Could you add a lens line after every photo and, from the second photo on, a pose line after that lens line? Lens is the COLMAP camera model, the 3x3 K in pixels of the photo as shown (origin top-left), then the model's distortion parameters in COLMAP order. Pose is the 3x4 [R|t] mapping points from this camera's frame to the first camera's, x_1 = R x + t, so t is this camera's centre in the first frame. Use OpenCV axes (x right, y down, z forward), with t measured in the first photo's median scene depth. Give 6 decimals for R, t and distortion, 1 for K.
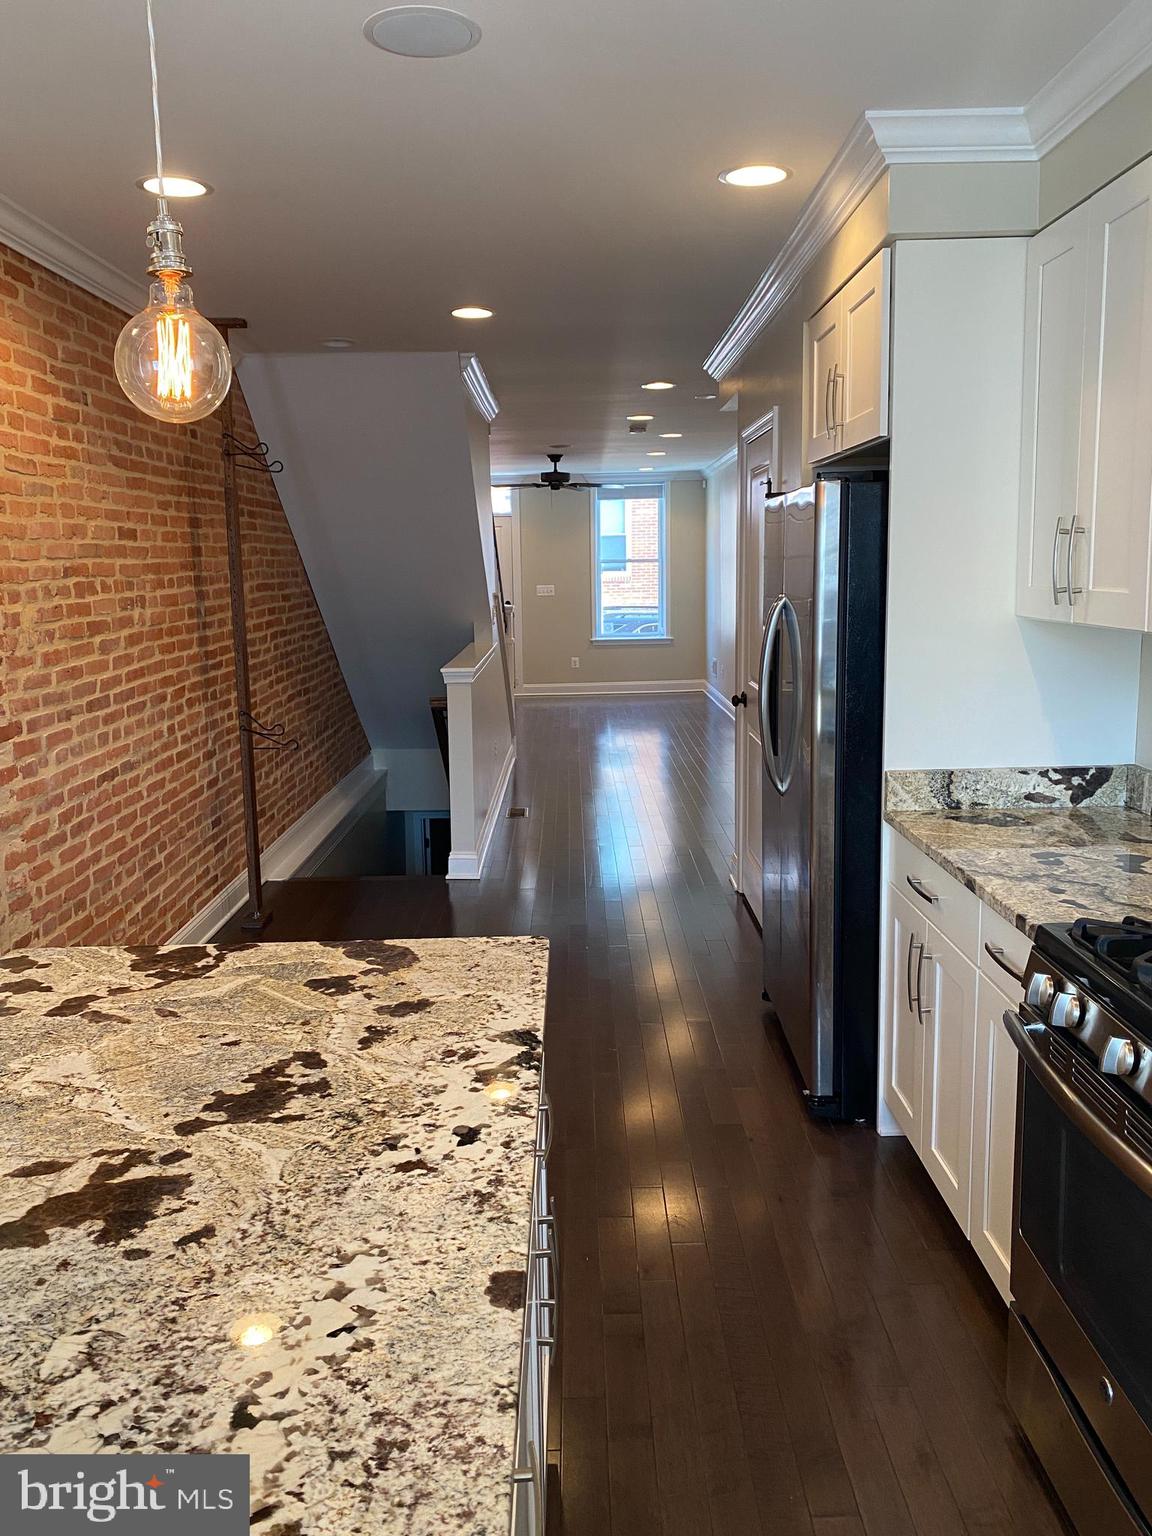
lens RADIAL K [[1175.2, 0, 574.7], [0, 1175.2, 766.6], [0, 0, 1]] dist [0.000474, -0.001689]
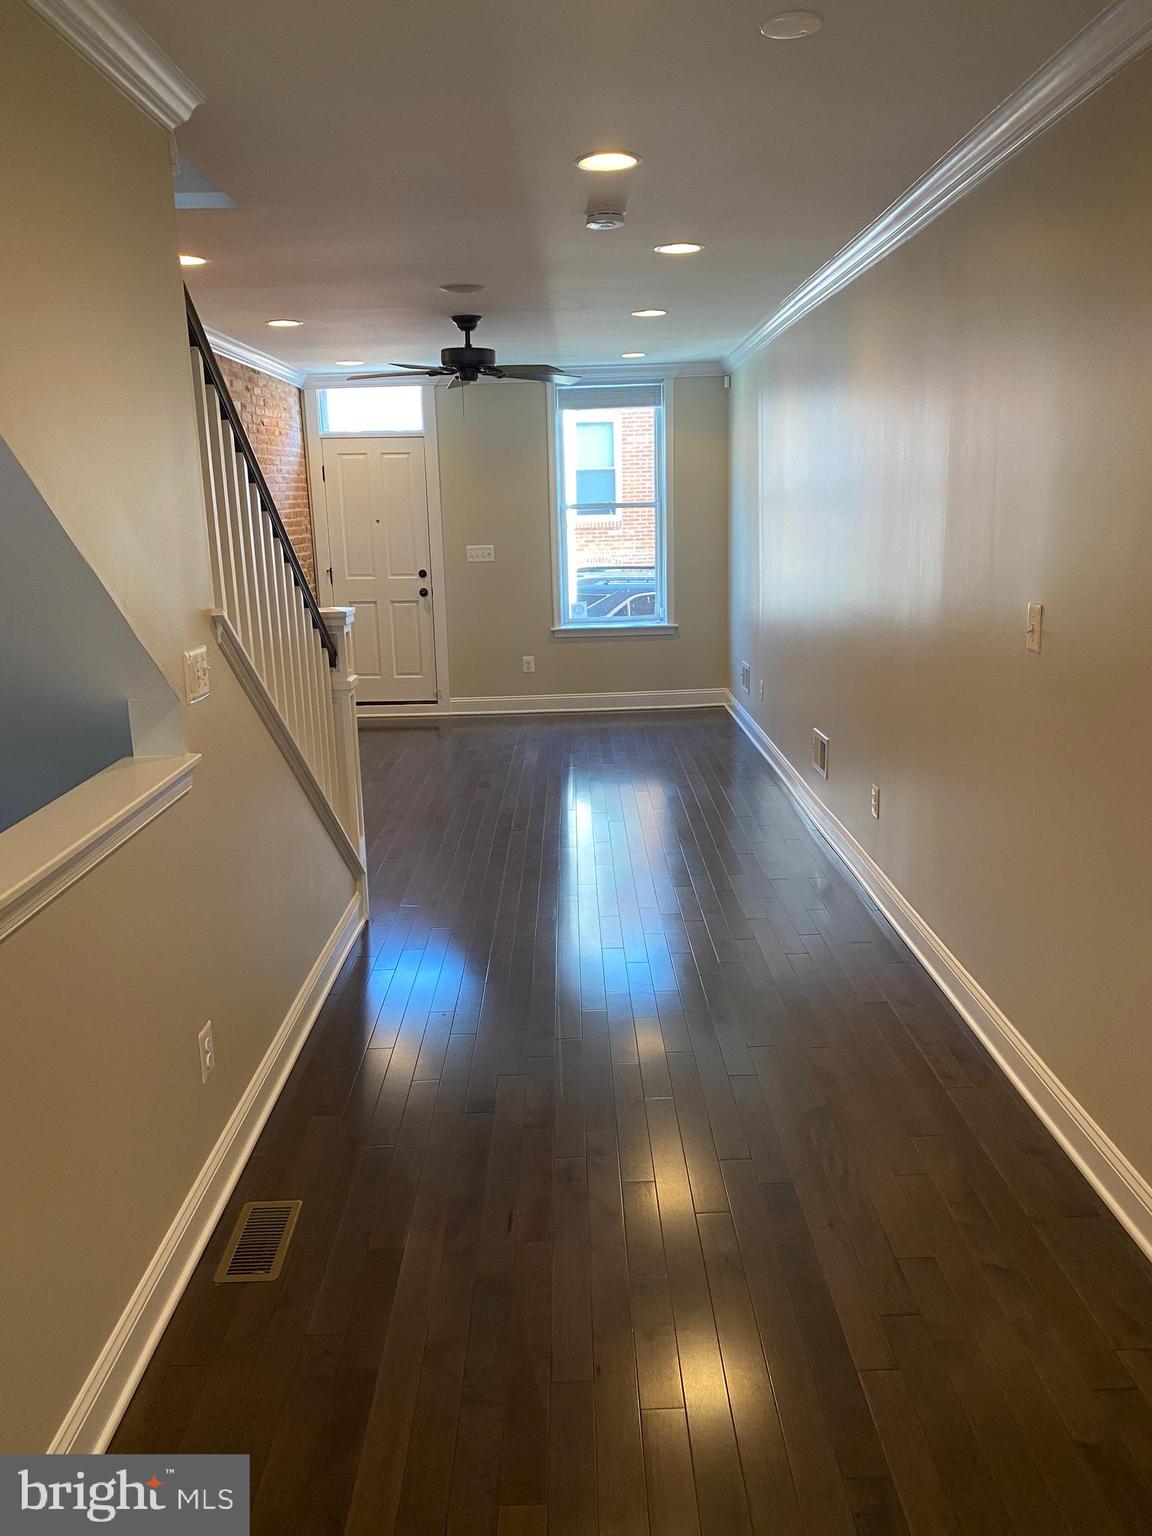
lens RADIAL K [[1175.2, 0, 582.0], [0, 1175.2, 770.5], [0, 0, 1]] dist [0.000474, -0.001689]
pose [[0.999927, -0.010157, 0.006478, 0.025780], [0.009794, 0.998506, 0.053762, -0.065690], [-0.007014, -0.053695, 0.998533, 0.352191]]
